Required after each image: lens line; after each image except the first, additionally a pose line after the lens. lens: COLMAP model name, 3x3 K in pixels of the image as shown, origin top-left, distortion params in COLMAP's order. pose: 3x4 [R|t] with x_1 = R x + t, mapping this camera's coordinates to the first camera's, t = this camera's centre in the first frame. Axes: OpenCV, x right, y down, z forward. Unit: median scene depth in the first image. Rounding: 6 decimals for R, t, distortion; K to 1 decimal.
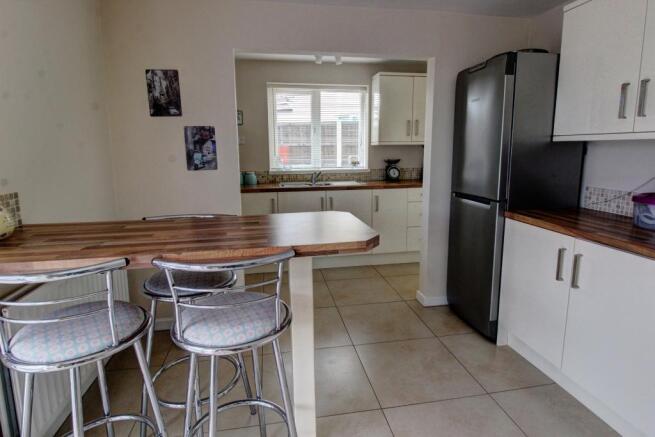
lens RADIAL K [[357.5, 0, 330.6], [0, 357.5, 205.3], [0, 0, 1]] dist [-0.001744, -0.001199]
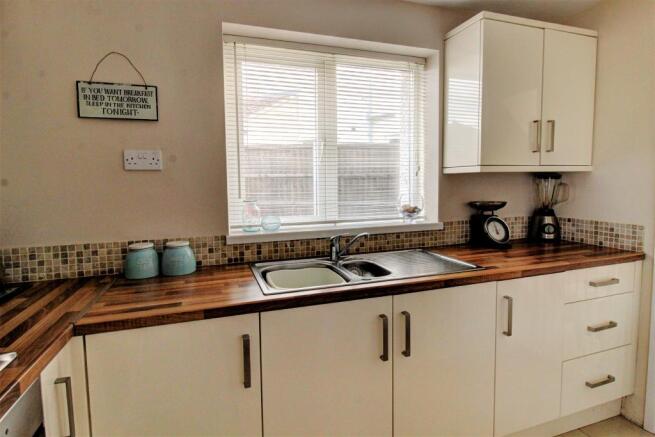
lens RADIAL K [[357.5, 0, 330.6], [0, 357.5, 205.3], [0, 0, 1]] dist [-0.001744, -0.001199]
pose [[0.988678, -0.016172, 0.149178, -0.111173], [0.029428, 0.995766, -0.087083, -0.088369], [-0.147138, 0.090487, 0.984968, 0.555269]]
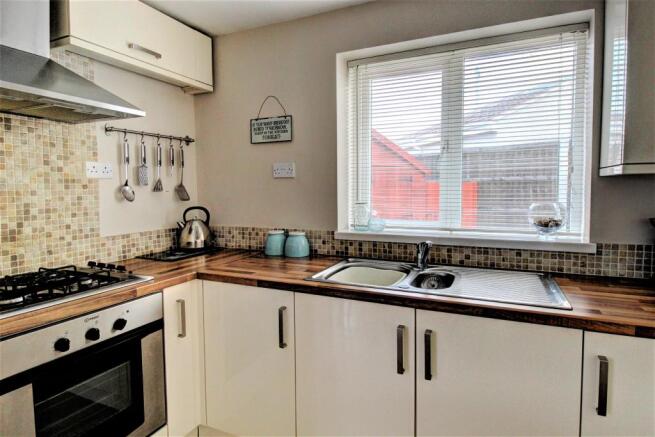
lens RADIAL K [[357.5, 0, 330.6], [0, 357.5, 205.3], [0, 0, 1]] dist [-0.001744, -0.001199]
pose [[0.814719, 0.029120, -0.579124, 0.100852], [-0.087008, 0.993570, -0.072445, -0.092416], [0.573291, 0.109411, 0.812014, 0.574515]]
